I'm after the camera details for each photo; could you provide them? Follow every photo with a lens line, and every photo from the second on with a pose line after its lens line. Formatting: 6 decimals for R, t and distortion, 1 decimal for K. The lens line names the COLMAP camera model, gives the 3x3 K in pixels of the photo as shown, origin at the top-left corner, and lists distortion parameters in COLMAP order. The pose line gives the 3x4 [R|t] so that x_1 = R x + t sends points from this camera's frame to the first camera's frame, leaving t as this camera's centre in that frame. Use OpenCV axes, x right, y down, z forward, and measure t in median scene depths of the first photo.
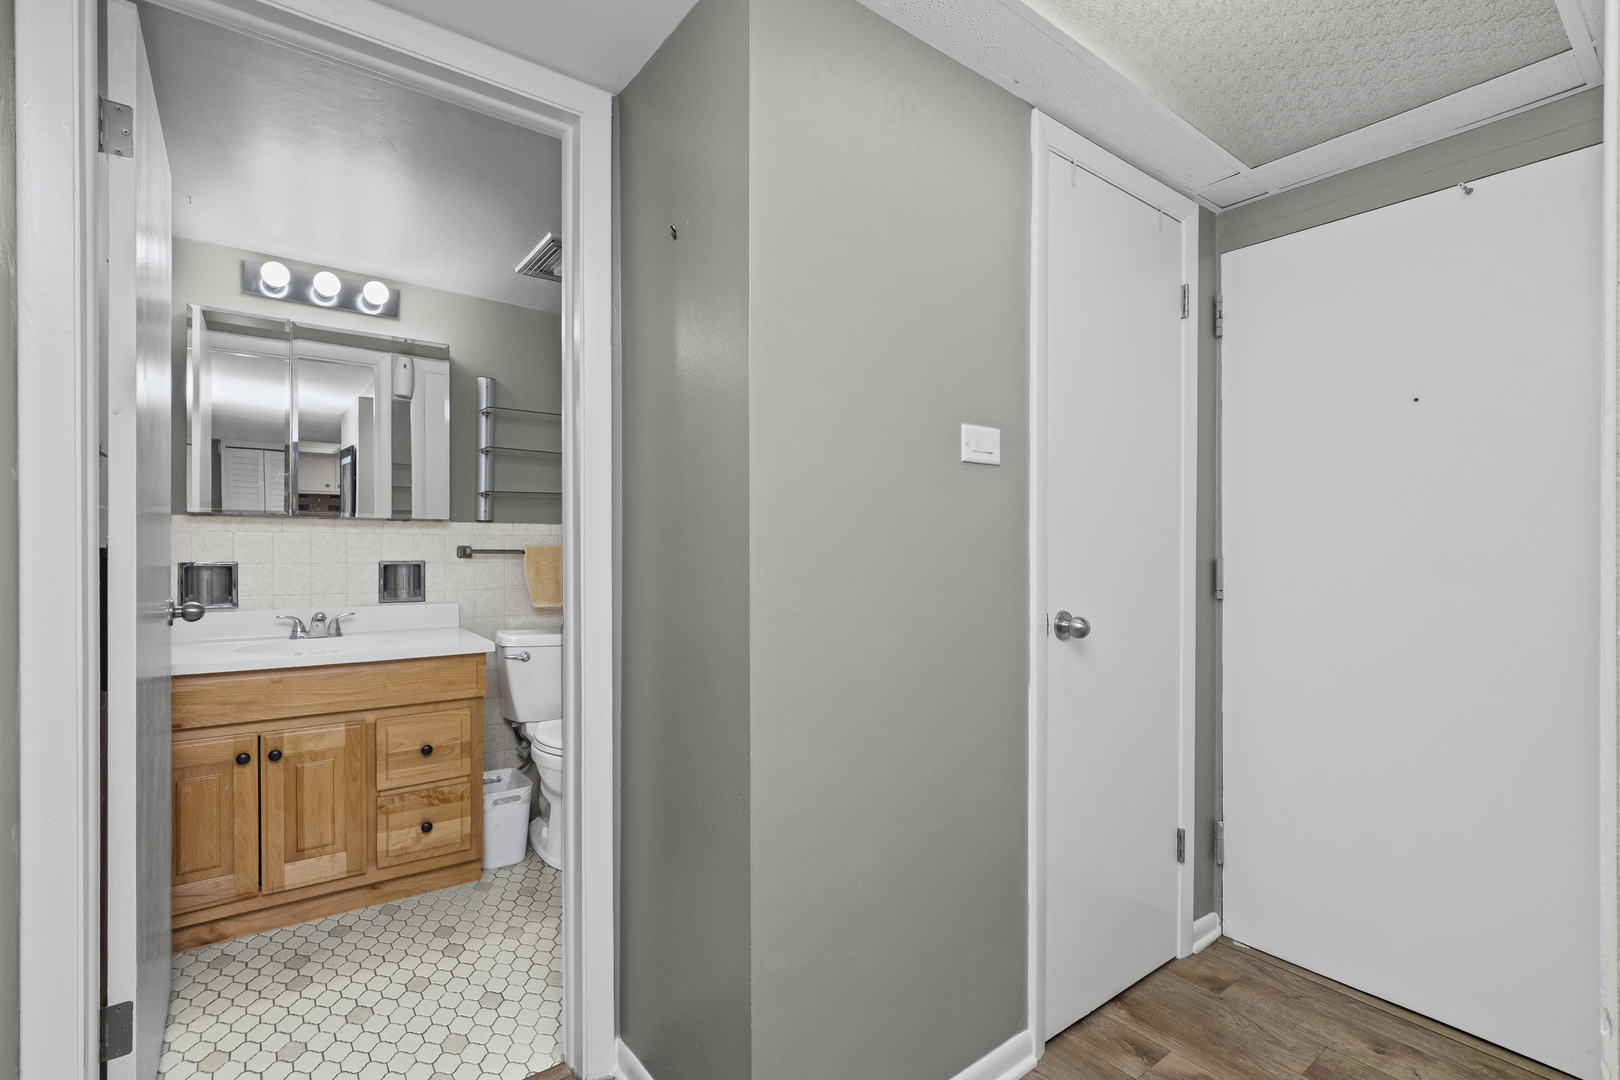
lens RADIAL K [[730.3, 0, 804.4], [0, 730.3, 551.4], [0, 0, 1]] dist [0.008732, -0.002935]
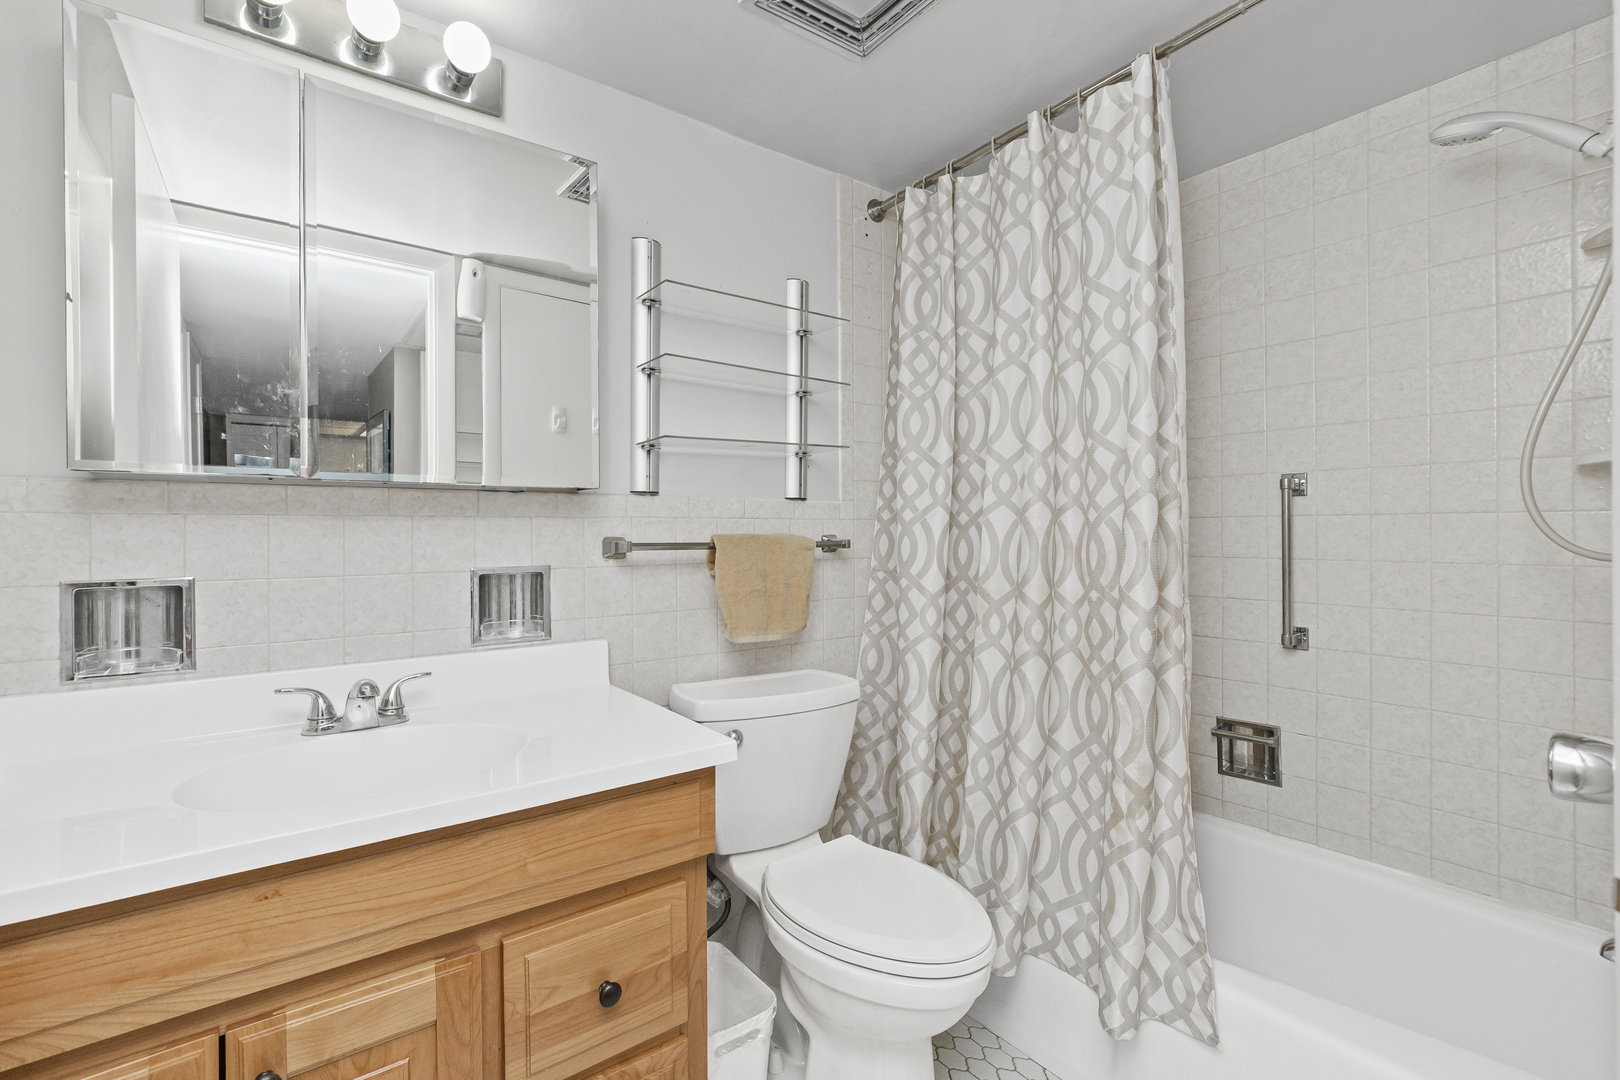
lens RADIAL K [[730.3, 0, 813.2], [0, 730.3, 538.2], [0, 0, 1]] dist [0.008732, -0.002935]
pose [[0.999766, -0.016591, -0.013872, -0.347711], [0.016528, 0.999853, -0.004651, -0.001775], [0.013947, 0.004421, 0.999893, 0.506063]]
